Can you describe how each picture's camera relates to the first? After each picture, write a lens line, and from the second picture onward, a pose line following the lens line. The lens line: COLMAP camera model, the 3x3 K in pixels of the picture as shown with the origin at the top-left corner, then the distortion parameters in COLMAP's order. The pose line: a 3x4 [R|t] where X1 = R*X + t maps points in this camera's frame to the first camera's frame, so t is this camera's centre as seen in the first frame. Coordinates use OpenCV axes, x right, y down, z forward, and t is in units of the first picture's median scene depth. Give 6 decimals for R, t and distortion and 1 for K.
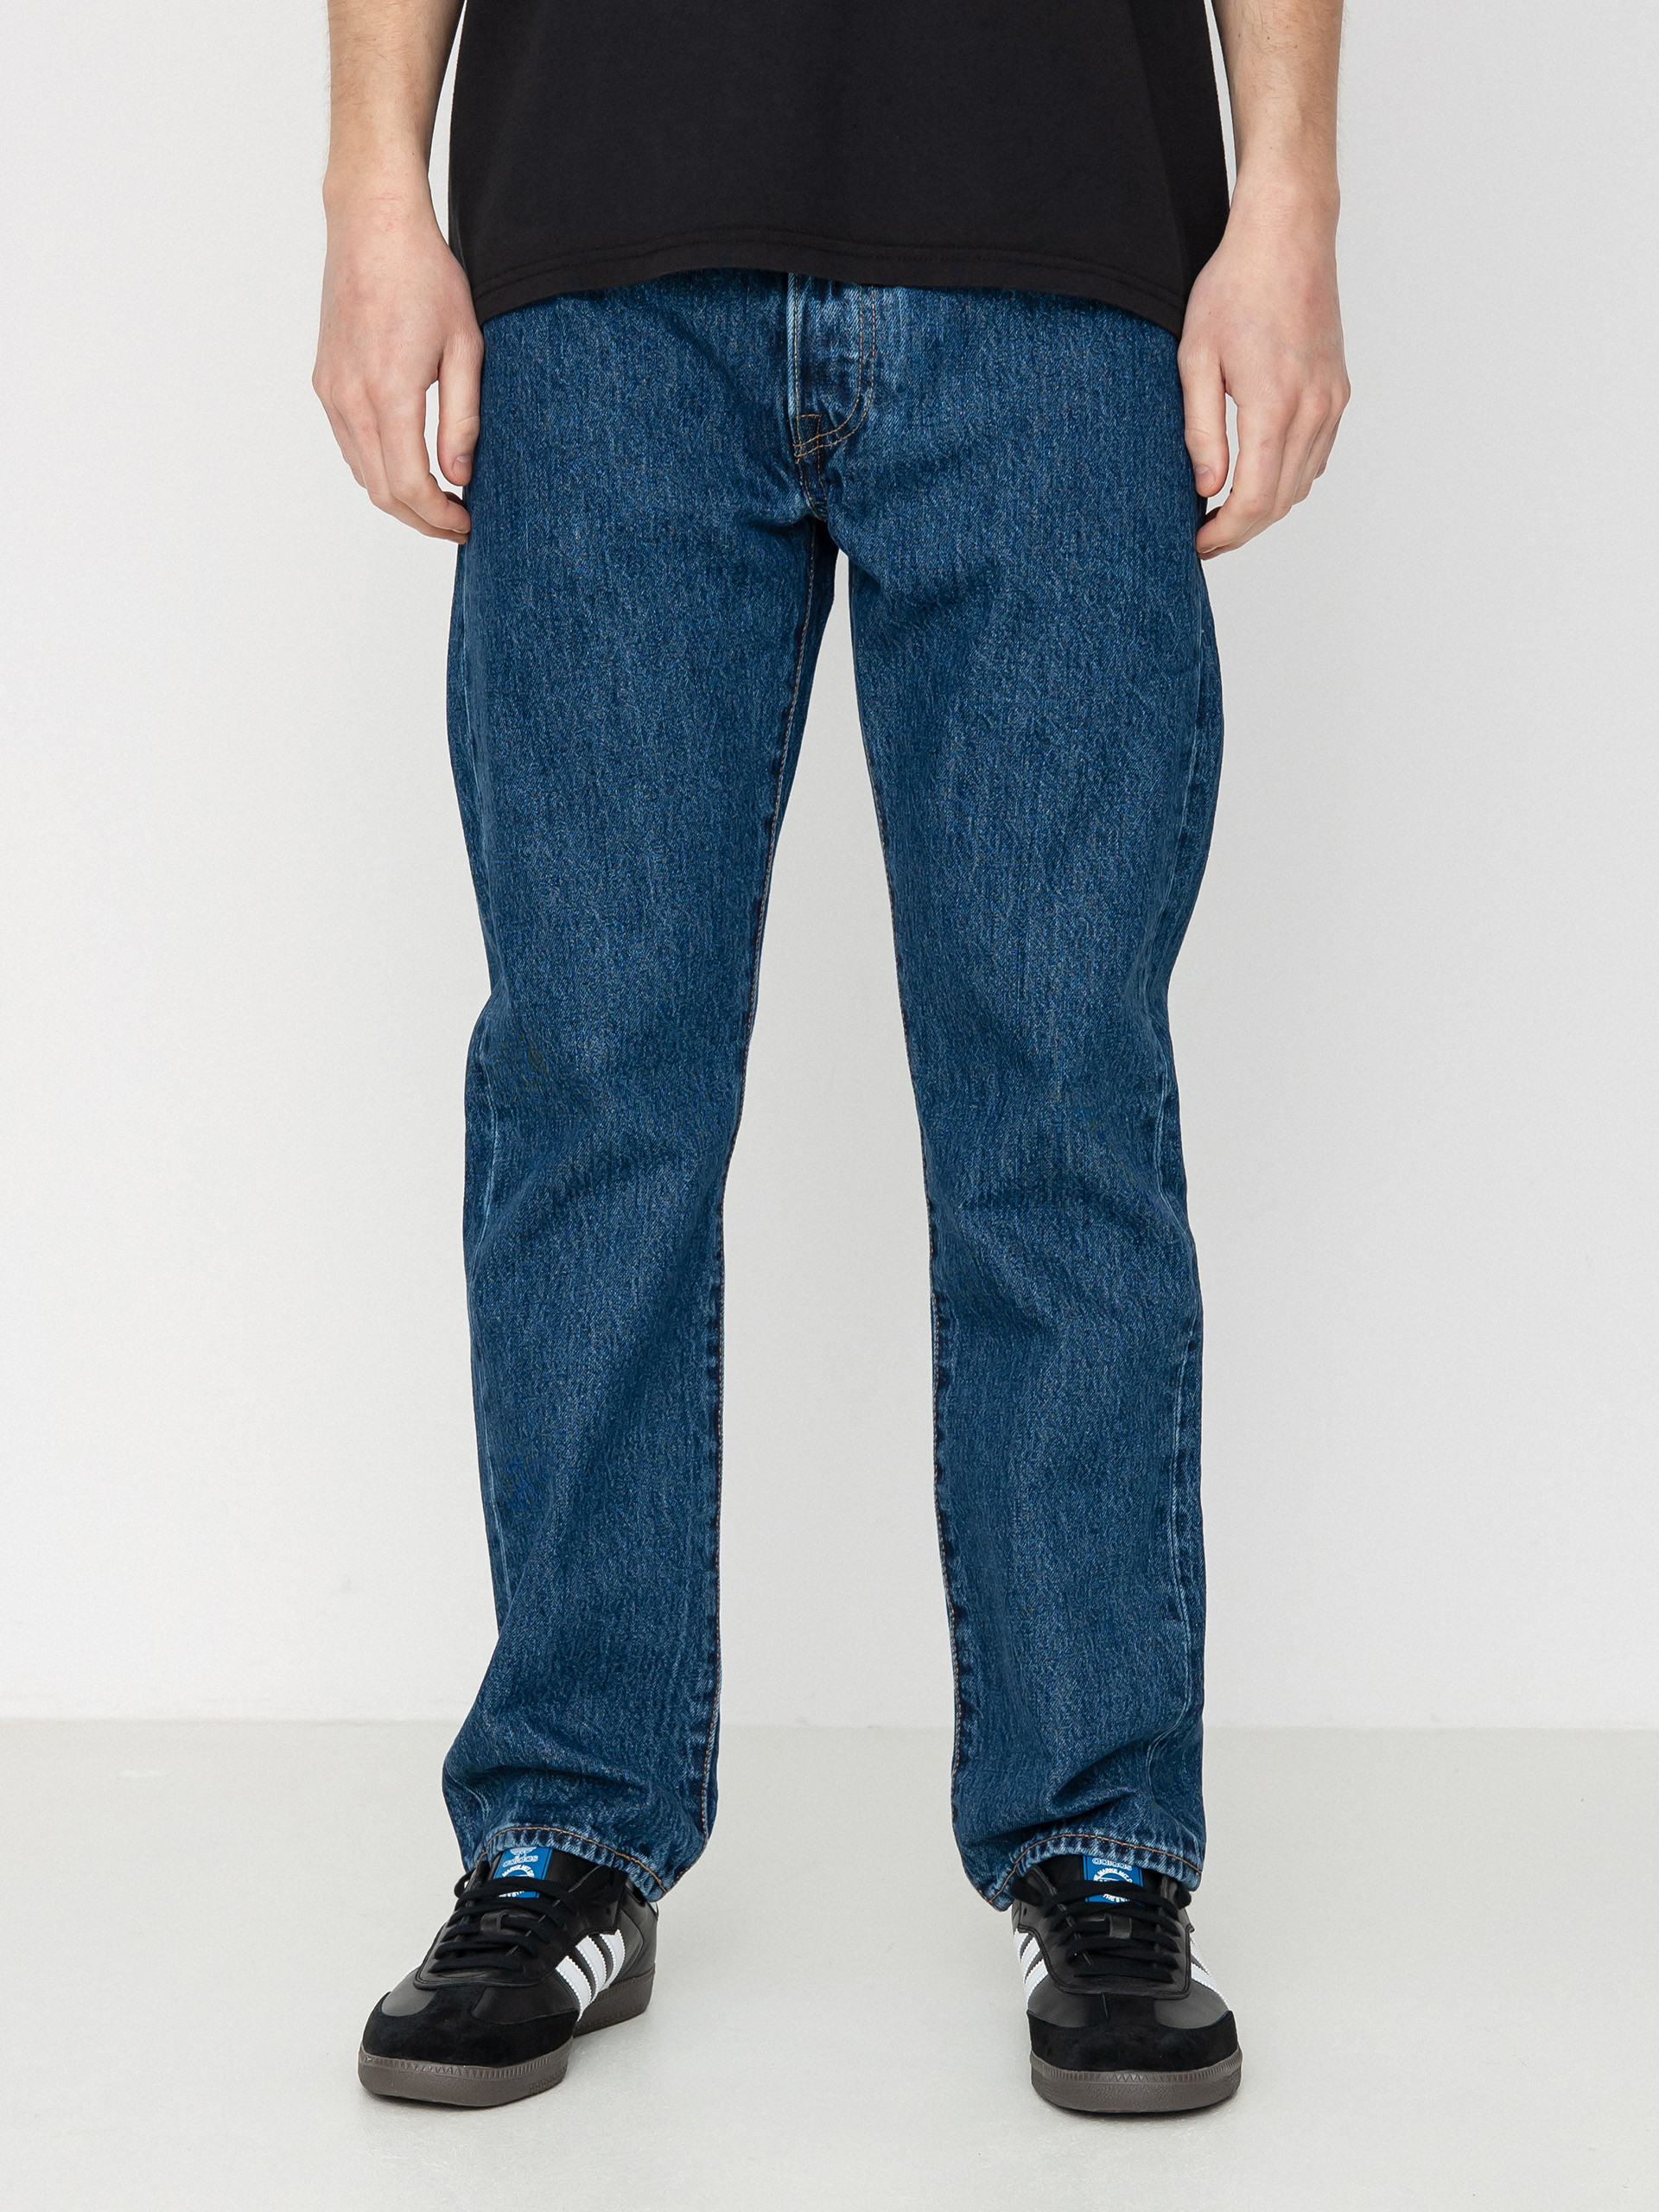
lens RADIAL K [[3224.7, 0, 669.1], [0, 3224.7, 978.9], [0, 0, 1]] dist [-0.019663, 8.166467]
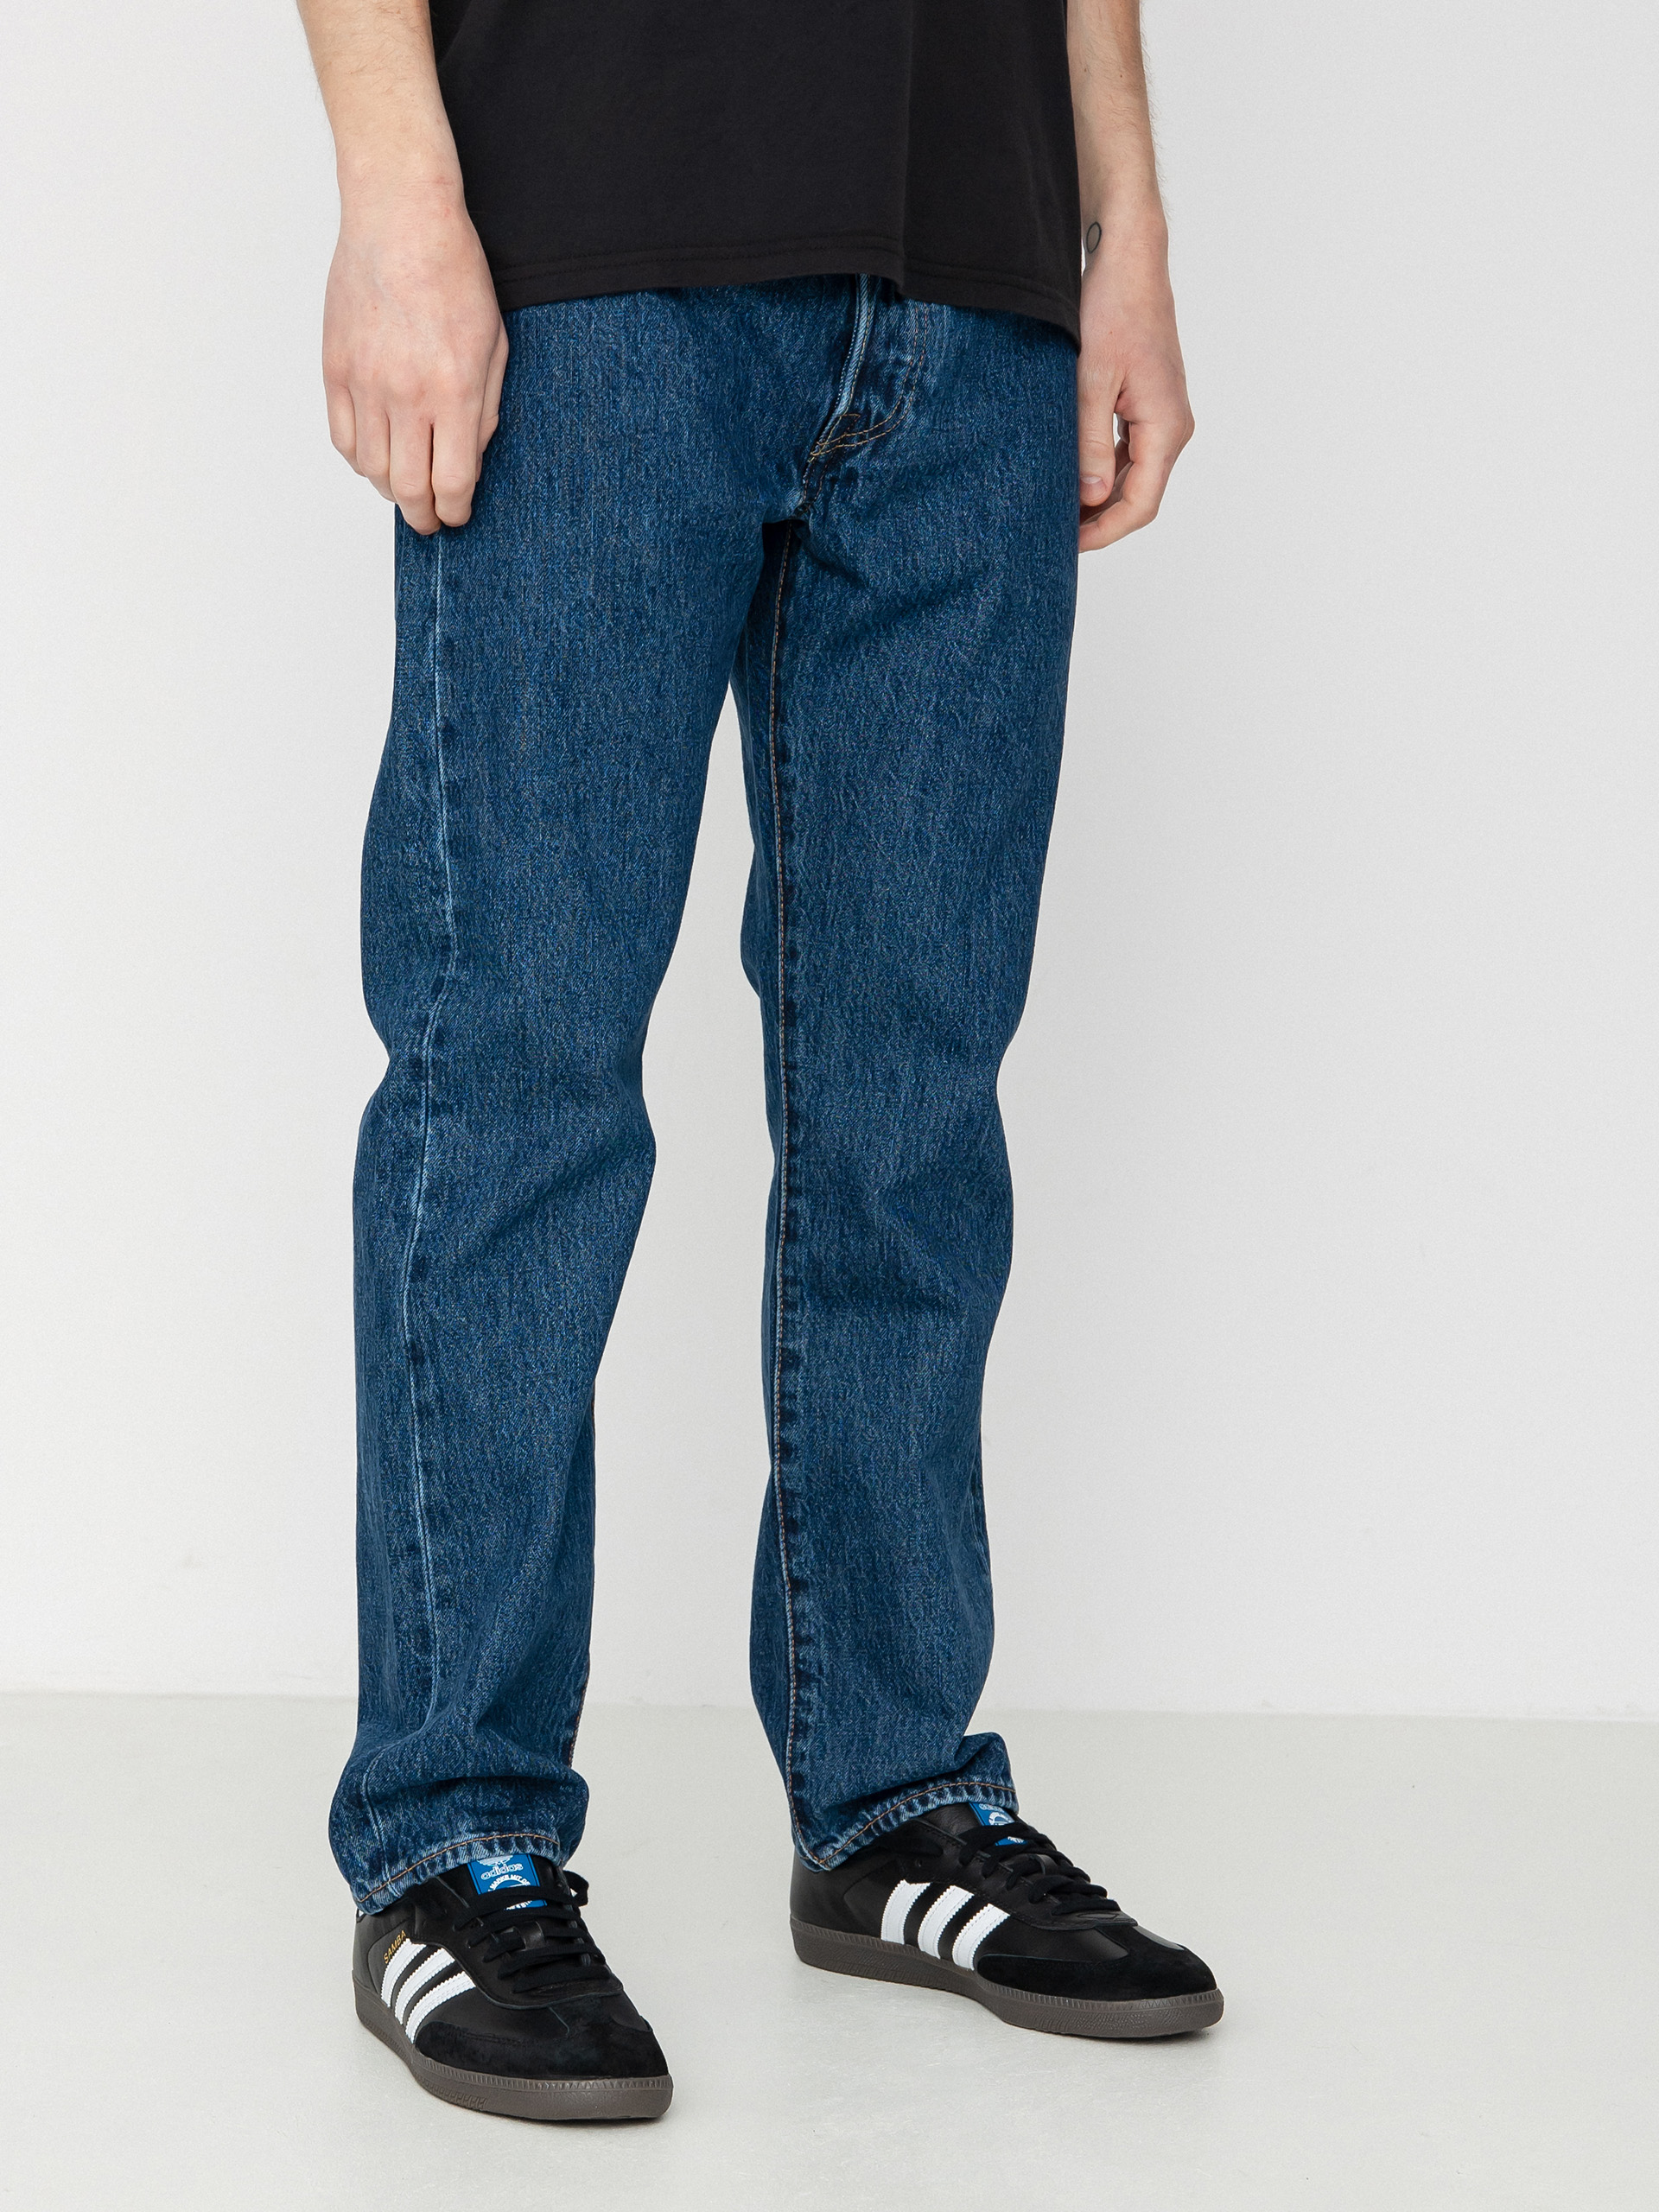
lens RADIAL K [[3224.7, 0, 669.1], [0, 3224.7, 978.9], [0, 0, 1]] dist [-0.019663, 8.166467]
pose [[0.946587, -0.006014, 0.322392, -0.334787], [0.003237, 0.999953, 0.009148, -0.007349], [-0.322432, -0.007615, 0.946562, 0.058366]]
